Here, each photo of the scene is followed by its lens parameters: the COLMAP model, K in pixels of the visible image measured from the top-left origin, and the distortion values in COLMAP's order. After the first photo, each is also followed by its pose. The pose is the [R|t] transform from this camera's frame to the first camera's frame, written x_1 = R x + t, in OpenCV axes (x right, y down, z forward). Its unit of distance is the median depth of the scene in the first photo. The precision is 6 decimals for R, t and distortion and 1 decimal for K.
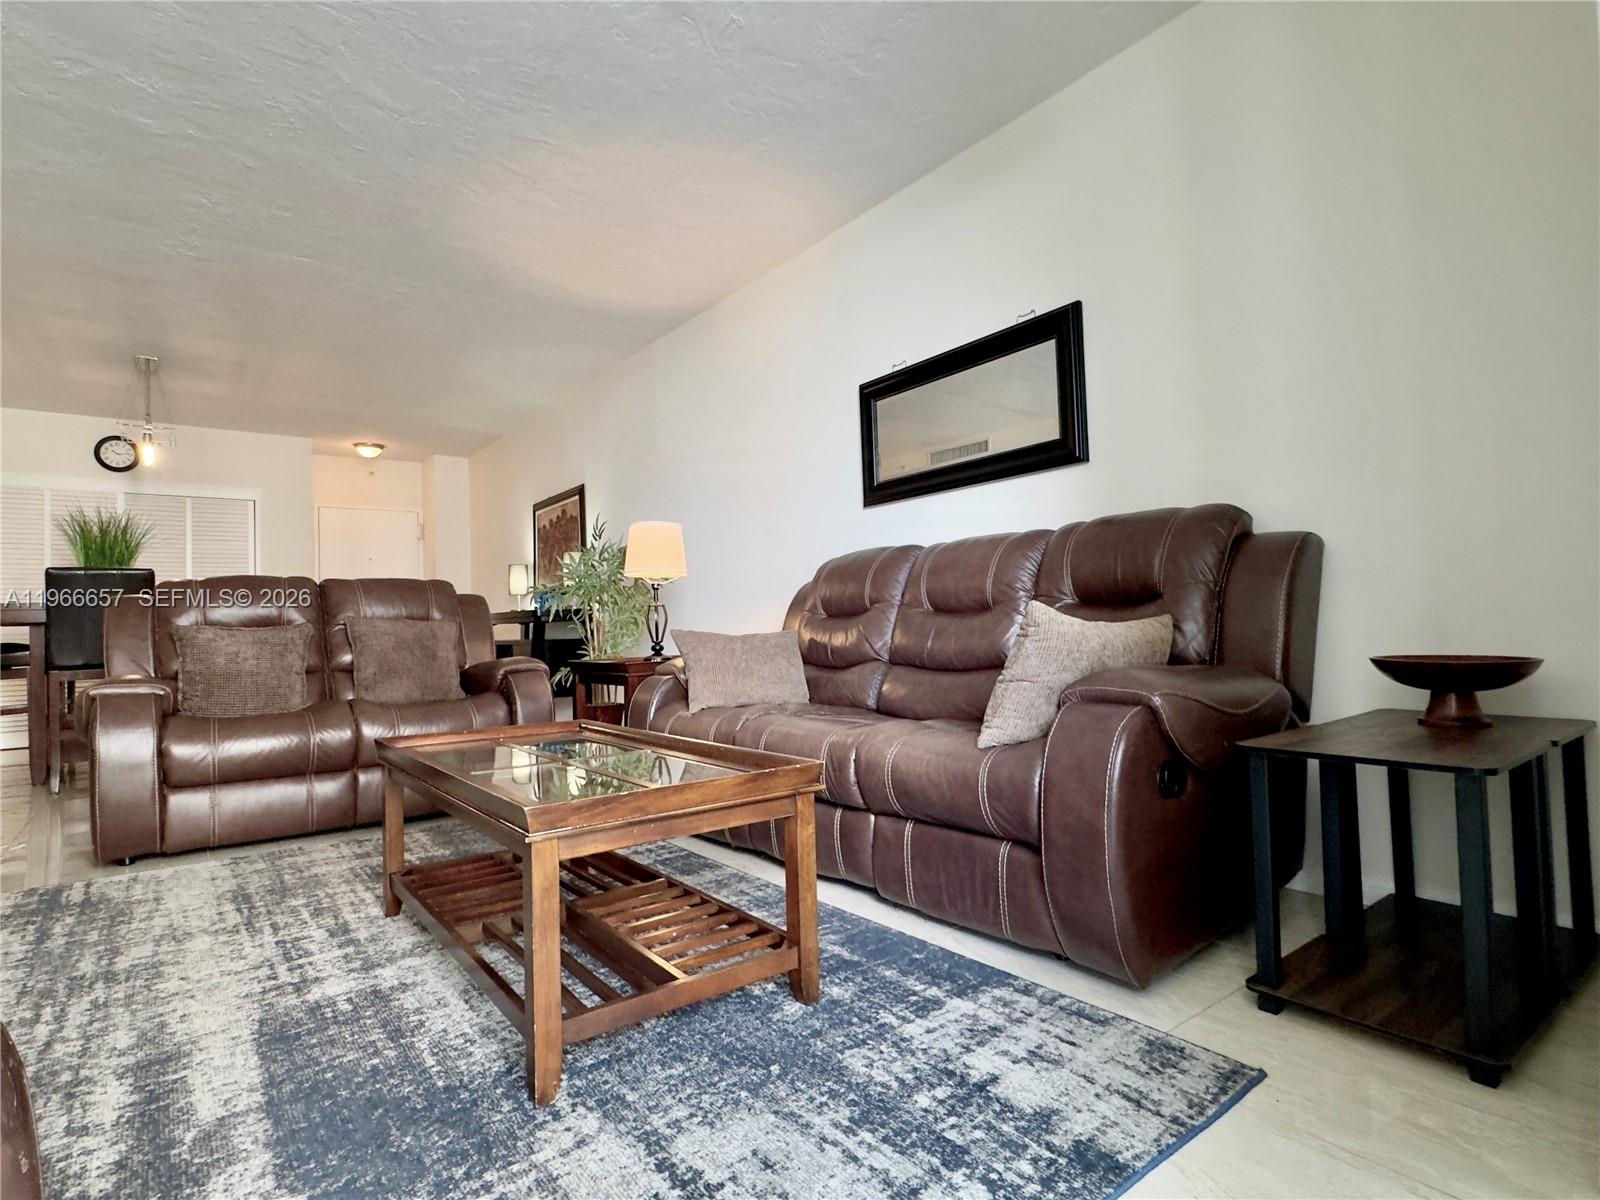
lens RADIAL K [[837.6, 0, 799.6], [0, 837.6, 595.3], [0, 0, 1]] dist [-0.003581, 0.003414]
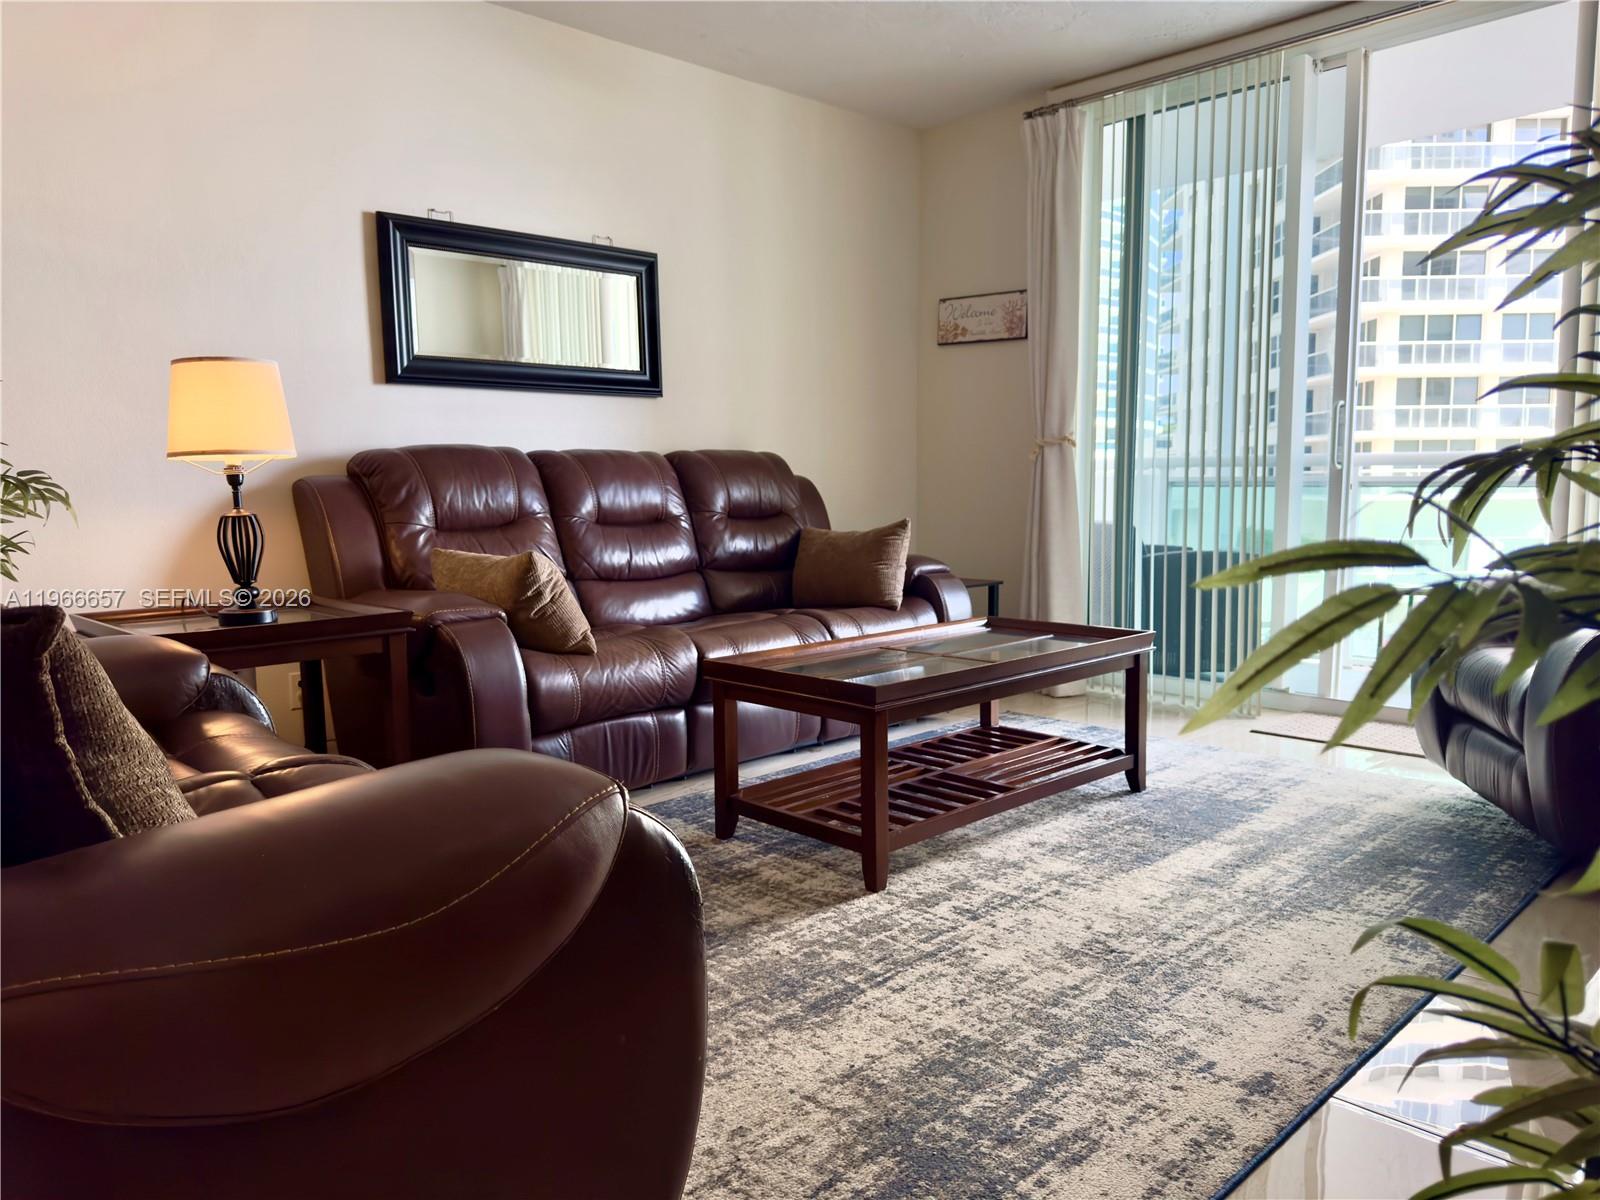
lens RADIAL K [[1126.9, 0, 790.1], [0, 1126.9, 601.2], [0, 0, 1]] dist [0.043568, -0.060015]
pose [[-0.115829, -0.076278, 0.990336, -1.710788], [-0.019635, 0.997028, 0.074497, 0.011865], [-0.993075, -0.010816, -0.116982, 1.324065]]
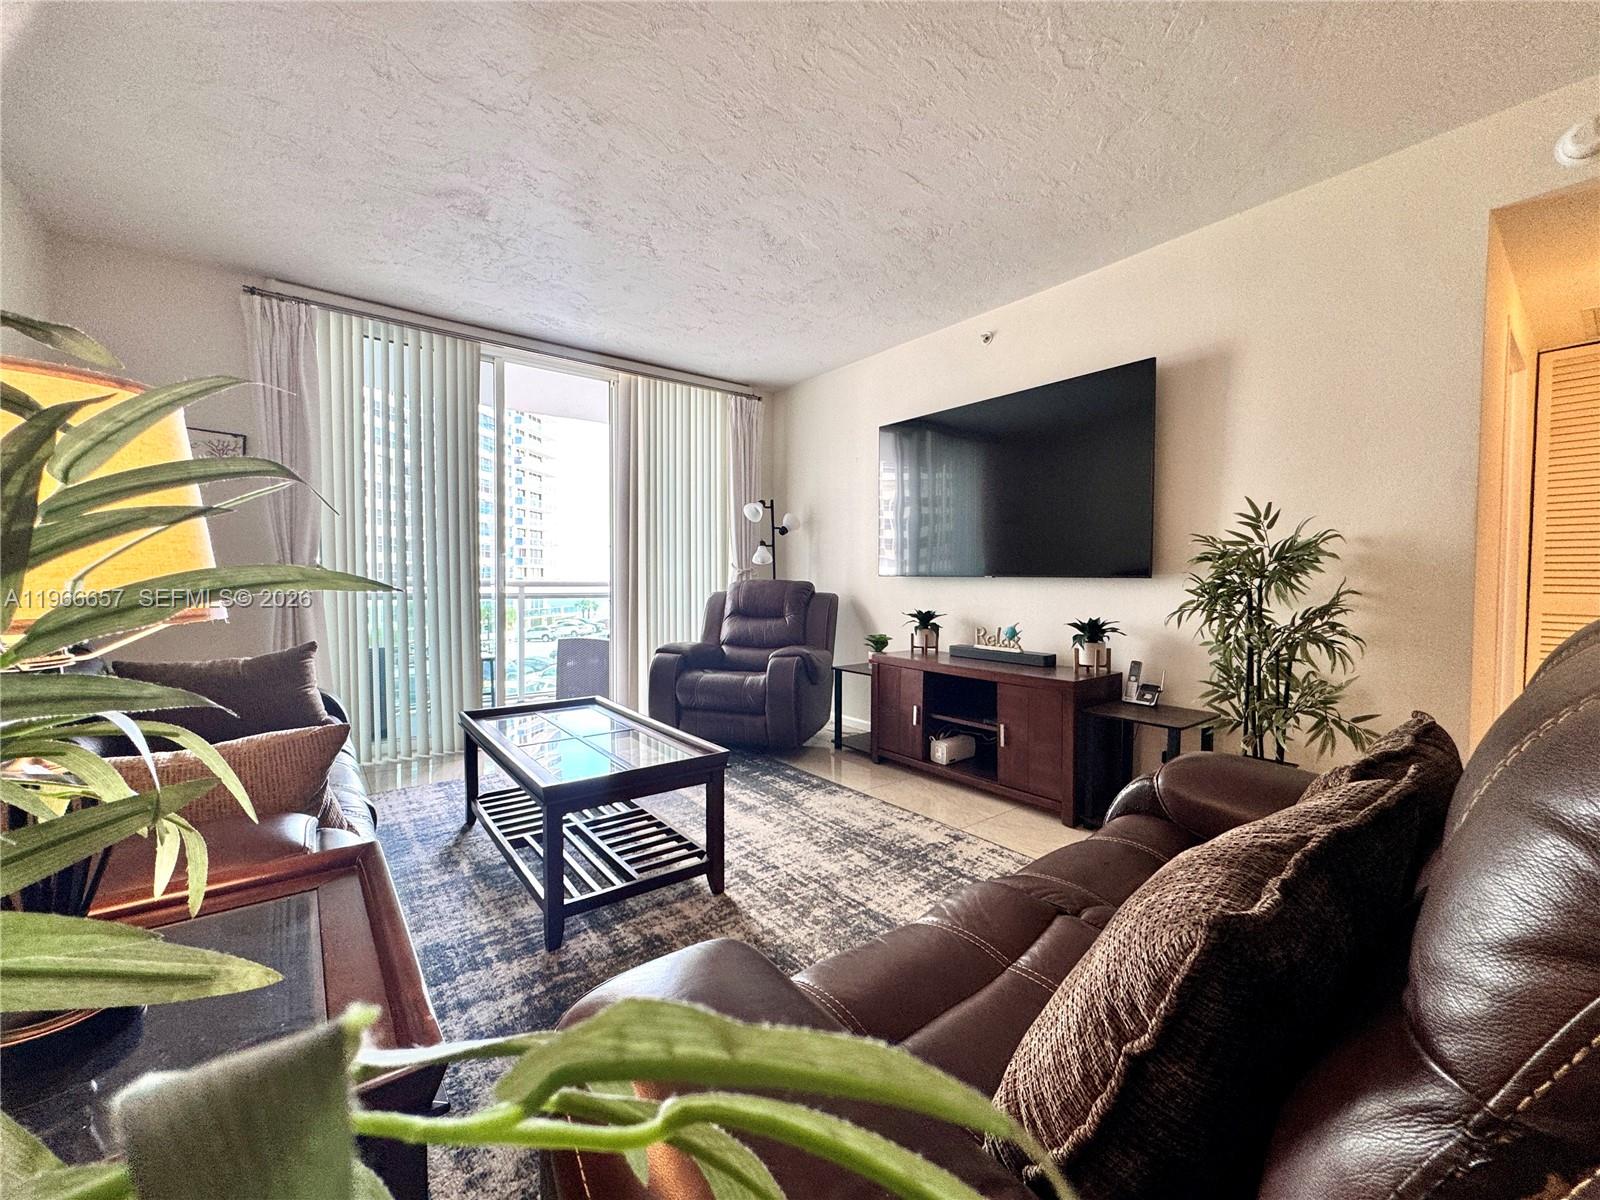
lens RADIAL K [[638.0, 0, 801.9], [0, 638.0, 601.9], [0, 0, 1]] dist [-0.005563, 0.001441]
pose [[-0.999552, 0.024896, -0.016615, -0.659194], [0.024828, 0.999683, 0.004284, -0.051952], [0.016717, 0.003870, -0.999853, 2.108789]]
